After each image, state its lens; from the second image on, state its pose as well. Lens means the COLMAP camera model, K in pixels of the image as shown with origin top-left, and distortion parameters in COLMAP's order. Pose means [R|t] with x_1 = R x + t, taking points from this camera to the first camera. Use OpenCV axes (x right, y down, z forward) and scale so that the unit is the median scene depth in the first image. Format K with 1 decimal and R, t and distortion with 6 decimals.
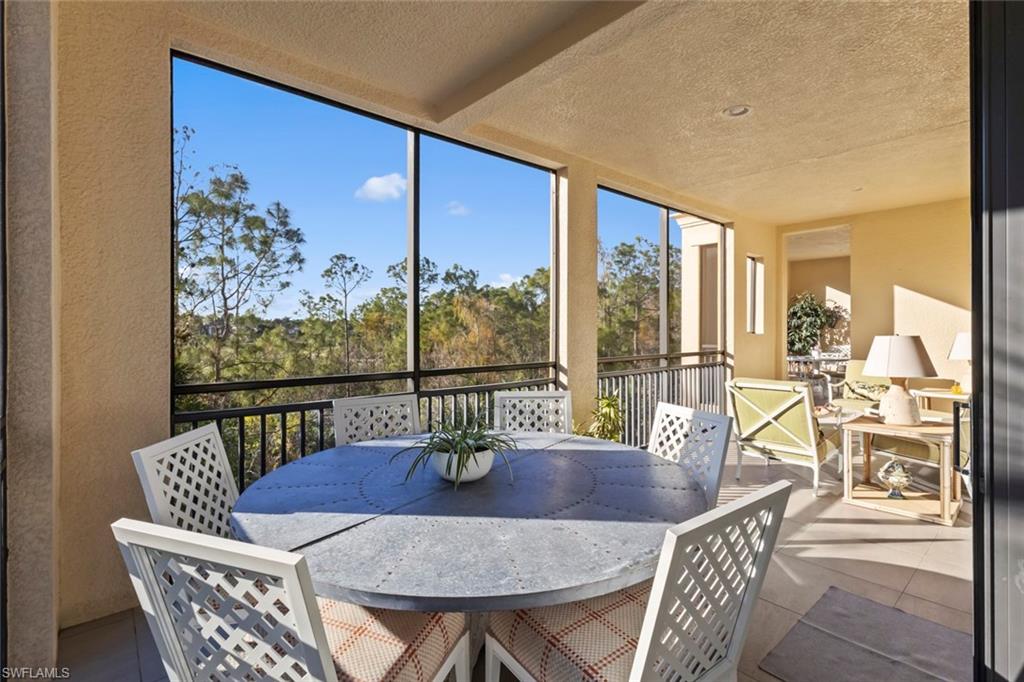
lens RADIAL K [[475.1, 0, 512.8], [0, 475.1, 337.2], [0, 0, 1]] dist [0.002195, 0.000843]
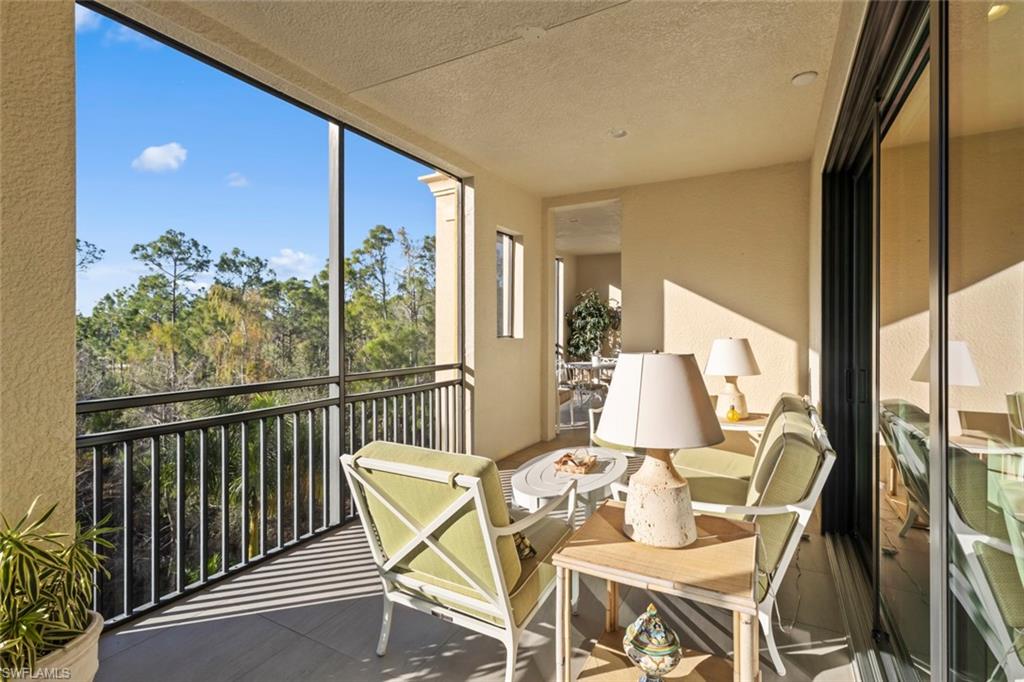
lens RADIAL K [[475.1, 0, 512.8], [0, 475.1, 337.2], [0, 0, 1]] dist [0.002195, 0.000843]
pose [[0.940563, -0.000066, 0.339620, 0.183979], [-0.000762, 0.999997, 0.002305, -0.007515], [-0.339619, -0.002427, 0.940560, 0.216046]]
